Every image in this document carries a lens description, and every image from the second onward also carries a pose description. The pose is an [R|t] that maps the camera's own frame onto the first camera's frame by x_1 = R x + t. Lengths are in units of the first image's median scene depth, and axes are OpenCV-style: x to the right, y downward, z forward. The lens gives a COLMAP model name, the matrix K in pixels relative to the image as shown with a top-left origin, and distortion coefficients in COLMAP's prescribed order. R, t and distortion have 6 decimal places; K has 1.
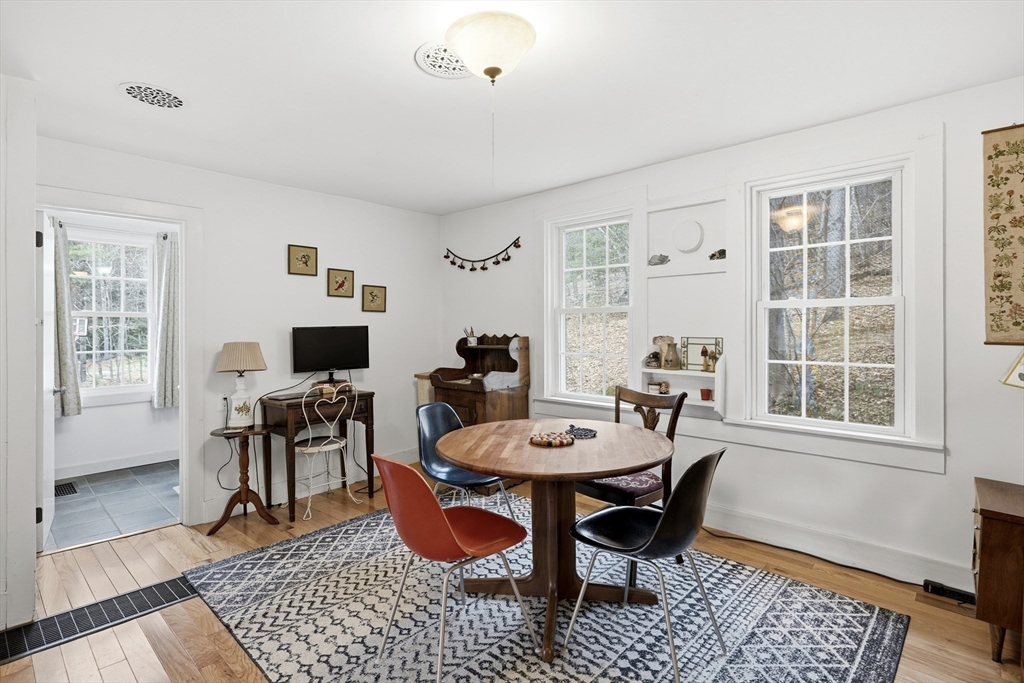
lens RADIAL K [[486.6, 0, 510.9], [0, 486.6, 333.4], [0, 0, 1]] dist [-0.000727, 0.000516]
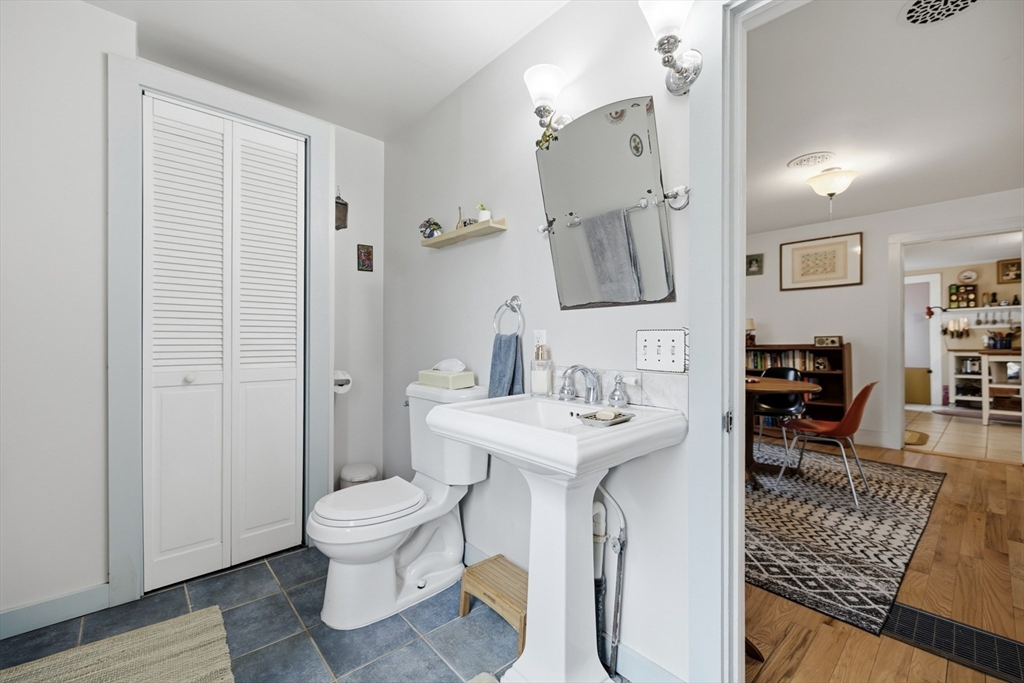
lens RADIAL K [[425.0, 0, 510.6], [0, 425.0, 338.9], [0, 0, 1]] dist [-0.000566, -0.000557]
pose [[0.109428, 0.009179, 0.993952, -1.584139], [0.007209, 0.999924, -0.010028, 0.080252], [-0.993969, 0.008263, 0.109354, 1.715495]]
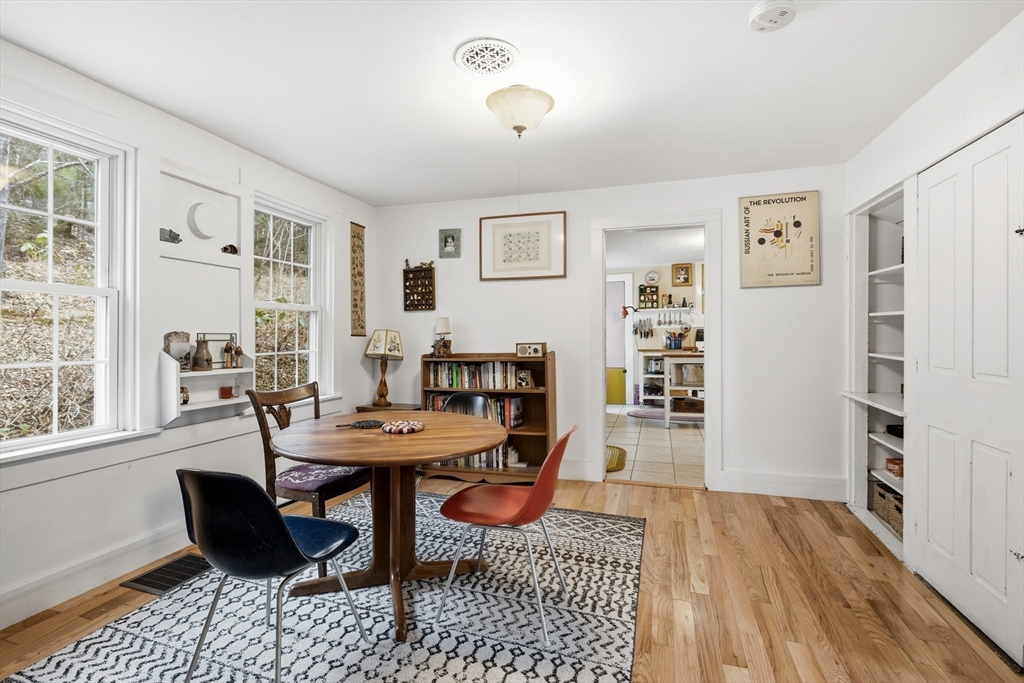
lens RADIAL K [[486.6, 0, 504.4], [0, 486.6, 335.0], [0, 0, 1]] dist [-0.000727, 0.000516]
pose [[-0.419295, 0.004959, 0.907836, -0.974495], [0.013759, 0.999905, 0.000893, 0.026284], [-0.907746, 0.012866, -0.419323, 1.262890]]
